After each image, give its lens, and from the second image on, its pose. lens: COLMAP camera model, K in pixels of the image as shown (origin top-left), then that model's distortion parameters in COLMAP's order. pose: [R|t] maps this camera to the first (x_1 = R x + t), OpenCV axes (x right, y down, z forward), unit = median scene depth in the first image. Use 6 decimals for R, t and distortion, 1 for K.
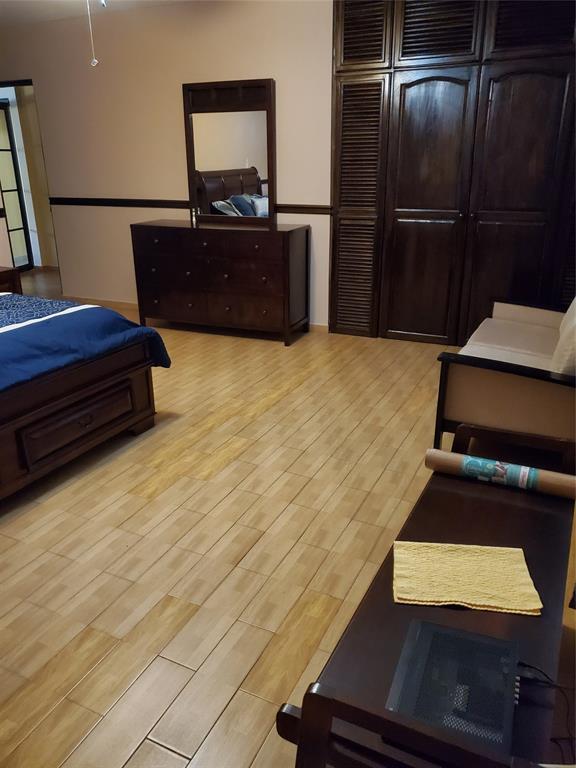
lens RADIAL K [[600.5, 0, 286.5], [0, 600.5, 383.2], [0, 0, 1]] dist [0.041156, -0.063305]
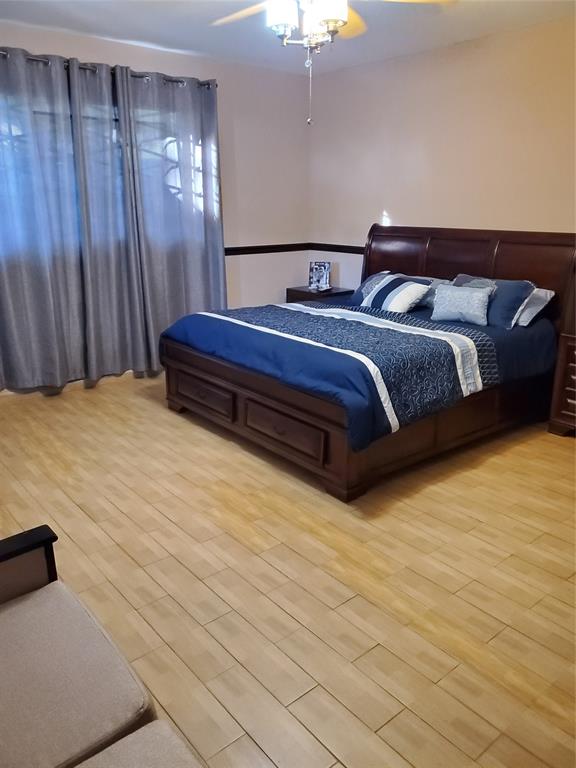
lens RADIAL K [[600.5, 0, 287.5], [0, 600.5, 382.9], [0, 0, 1]] dist [0.041156, -0.063305]
pose [[-0.418574, 0.277858, -0.864633, 0.609281], [-0.309688, 0.851317, 0.423500, -0.488218], [0.853750, 0.445033, -0.270290, 1.230523]]
